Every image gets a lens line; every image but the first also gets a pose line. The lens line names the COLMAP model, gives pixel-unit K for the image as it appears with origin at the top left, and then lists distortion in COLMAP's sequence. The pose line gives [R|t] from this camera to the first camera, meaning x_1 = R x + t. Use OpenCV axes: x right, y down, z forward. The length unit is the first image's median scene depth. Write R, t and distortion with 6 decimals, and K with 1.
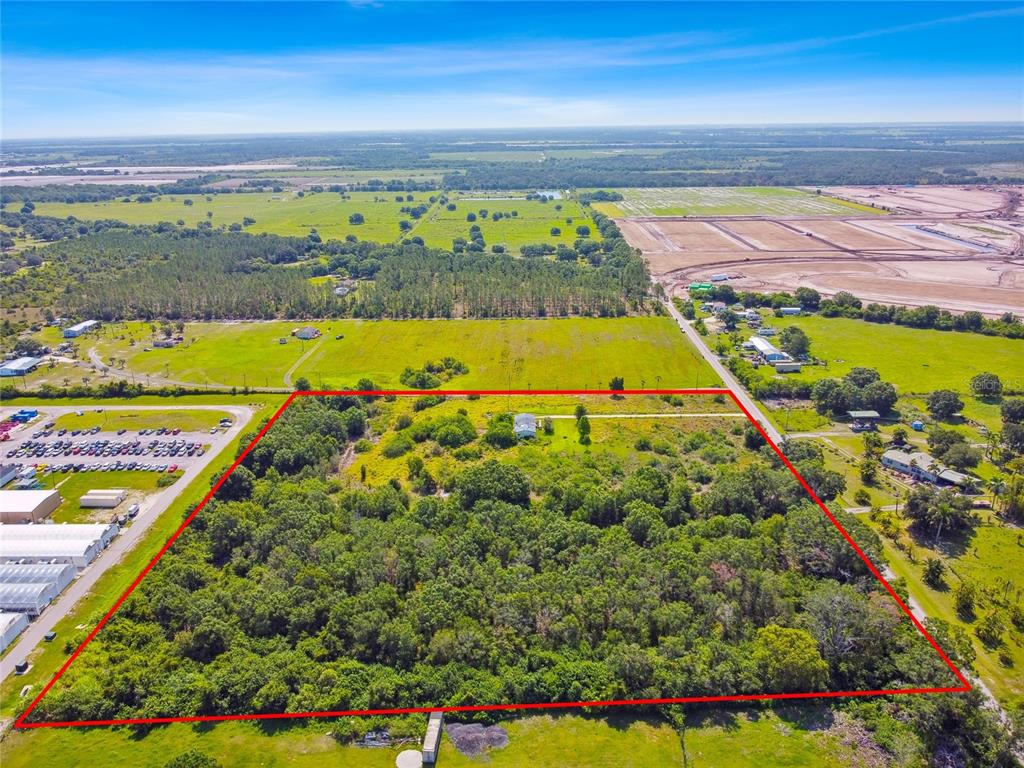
lens RADIAL K [[780.8, 0, 501.1], [0, 780.8, 391.8], [0, 0, 1]] dist [-0.010956, 0.001289]
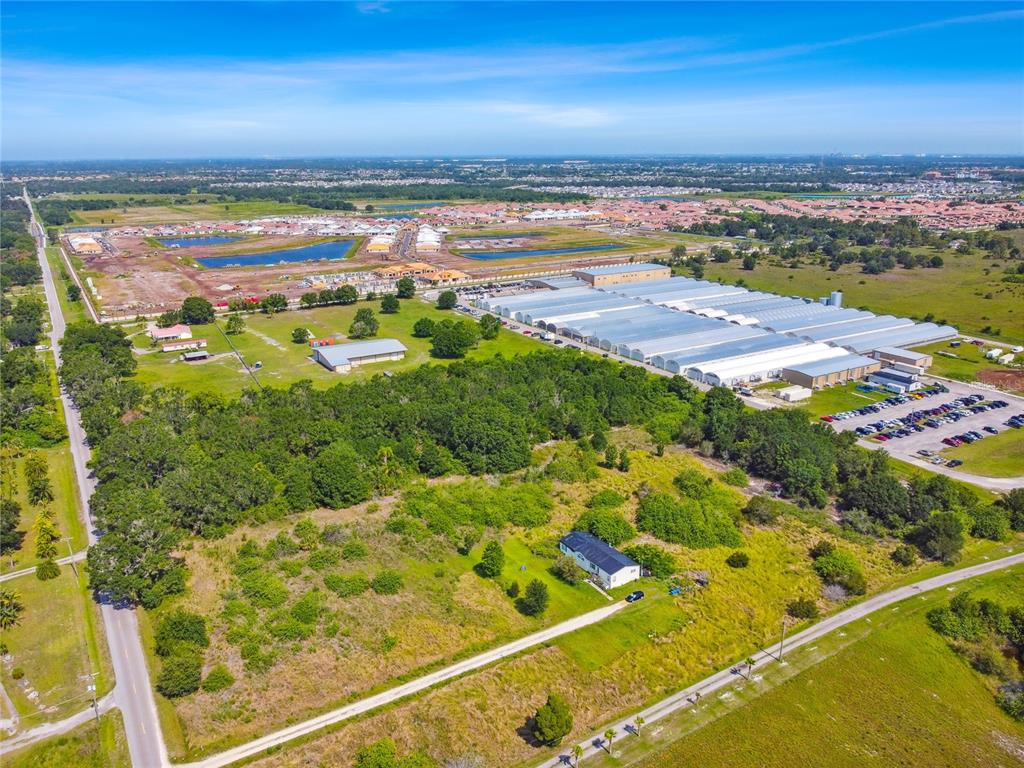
lens RADIAL K [[785.3, 0, 504.4], [0, 785.3, 399.9], [0, 0, 1]] dist [-0.013974, -0.002990]
pose [[-0.849120, 0.179706, -0.496690, 0.308957], [-0.154797, 0.814392, 0.559288, -0.313406], [0.505008, 0.551788, -0.663699, 1.121481]]
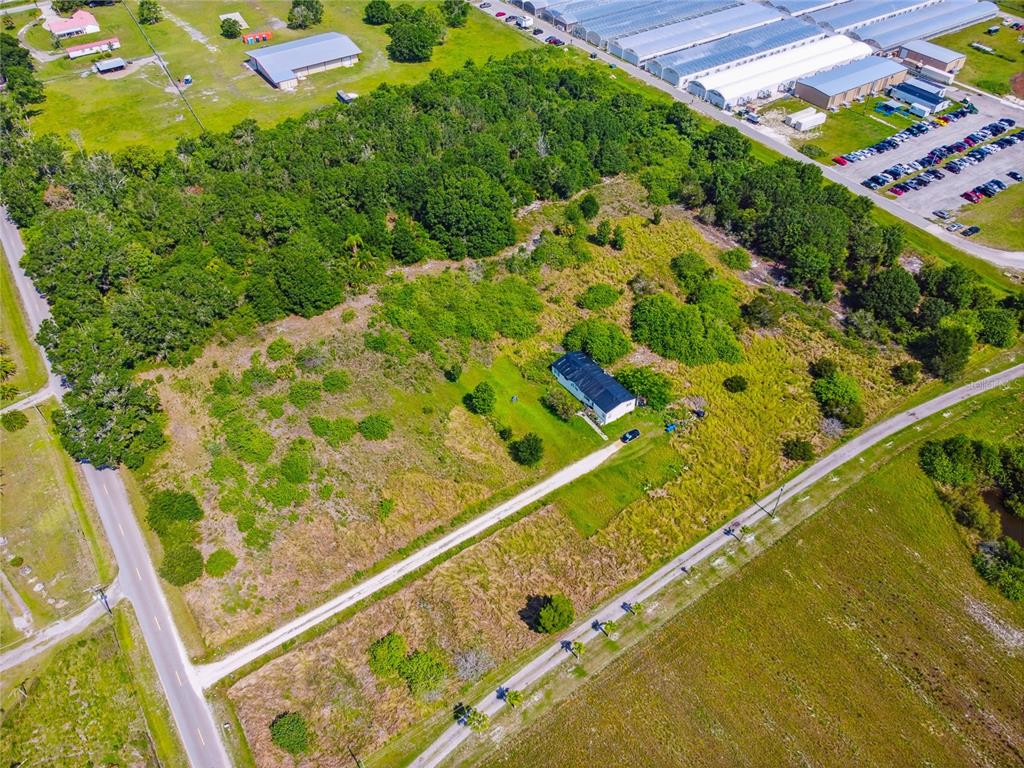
lens RADIAL K [[785.3, 0, 504.4], [0, 785.3, 399.9], [0, 0, 1]] dist [-0.013974, -0.002990]
pose [[-0.822491, 0.415212, -0.388726, 0.262890], [-0.165152, 0.479654, 0.861775, -0.362180], [0.544273, 0.773001, -0.325938, 1.009649]]
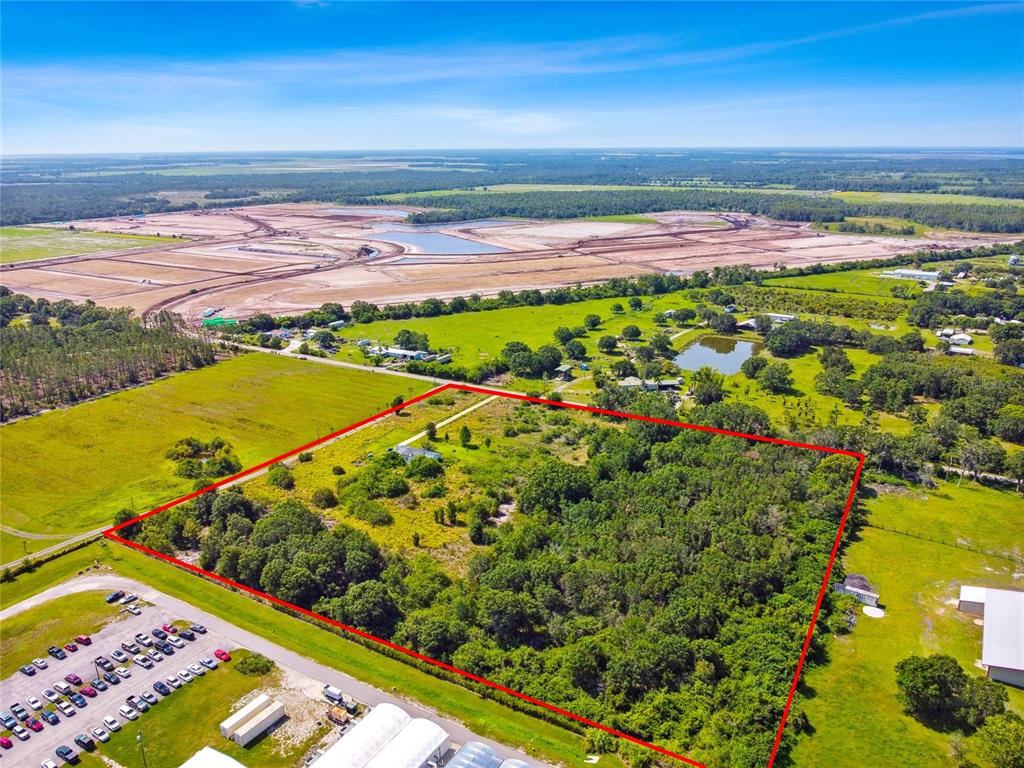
lens RADIAL K [[801.6, 0, 512.0], [0, 801.6, 384.0], [0, 0, 1]] dist [-0.017671, -0.005423]
pose [[0.489406, -0.236788, 0.839293, -0.647259], [0.281290, 0.953852, 0.105084, -0.100488], [-0.825444, 0.184656, 0.533427, 0.299944]]
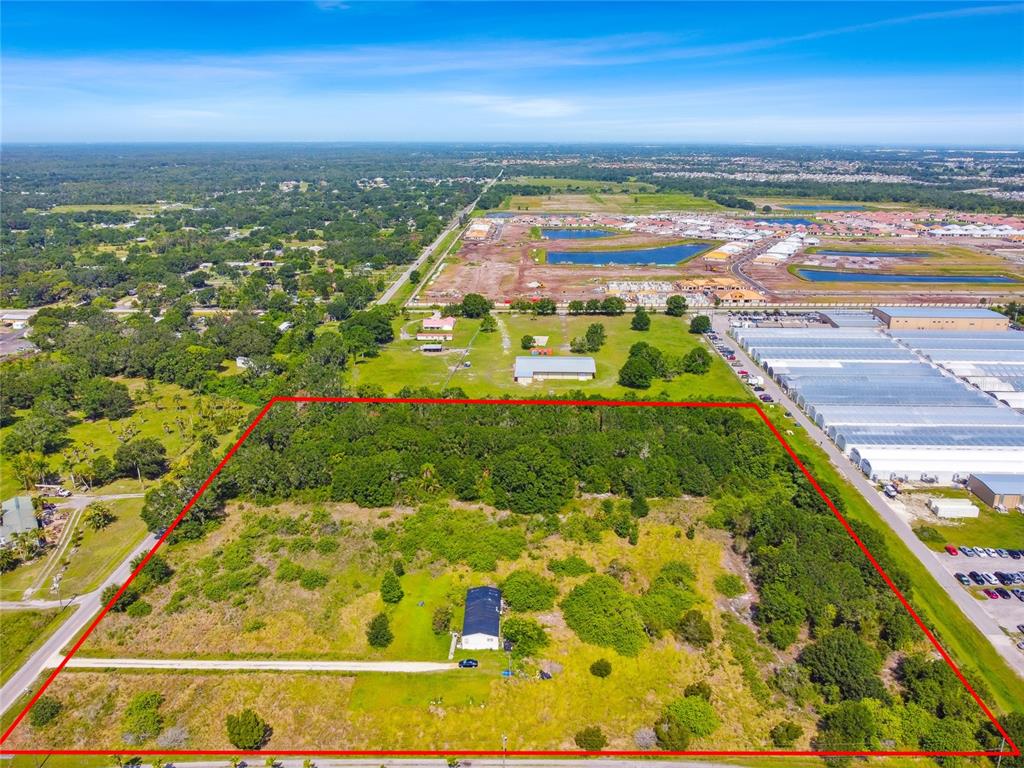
lens RADIAL K [[780.8, 0, 501.1], [0, 780.8, 391.8], [0, 0, 1]] dist [-0.010956, 0.001289]
pose [[-0.999718, 0.008246, 0.022263, 0.002489], [0.020032, 0.796249, 0.604638, -0.389750], [-0.012741, 0.604913, -0.796189, 1.194493]]
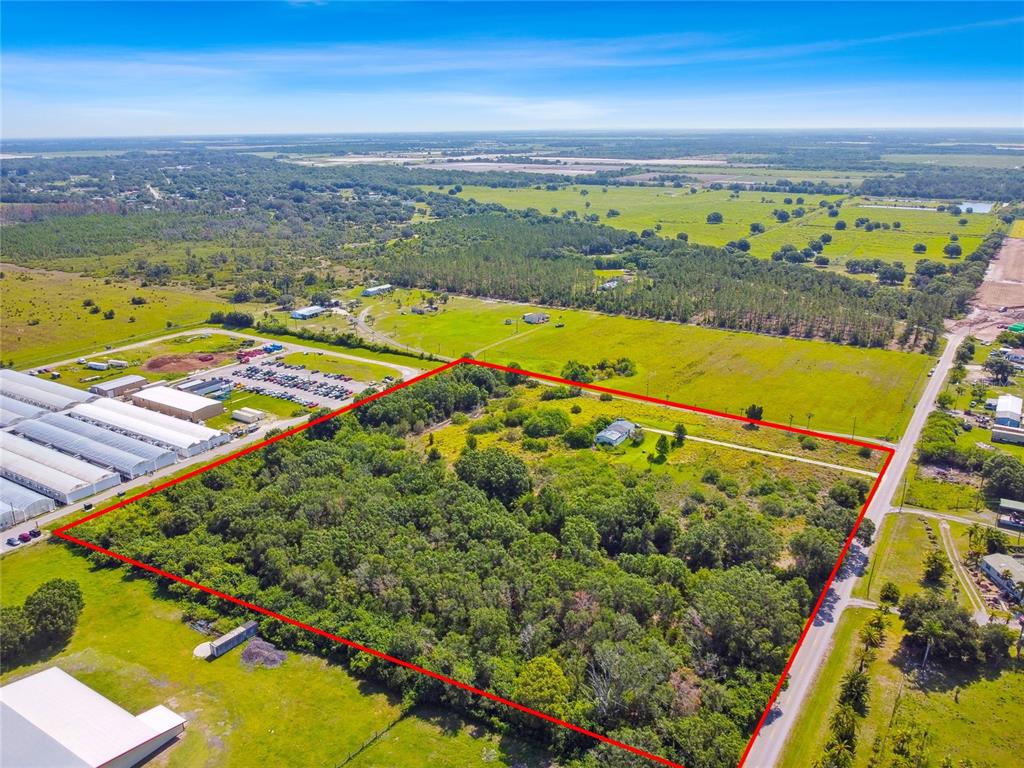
lens RADIAL K [[801.6, 0, 512.0], [0, 801.6, 384.0], [0, 0, 1]] dist [-0.017671, -0.005423]
pose [[0.849880, 0.170112, -0.498765, 0.357842], [-0.175709, 0.983779, 0.036132, -0.025933], [0.496821, 0.056929, 0.865984, 0.059149]]
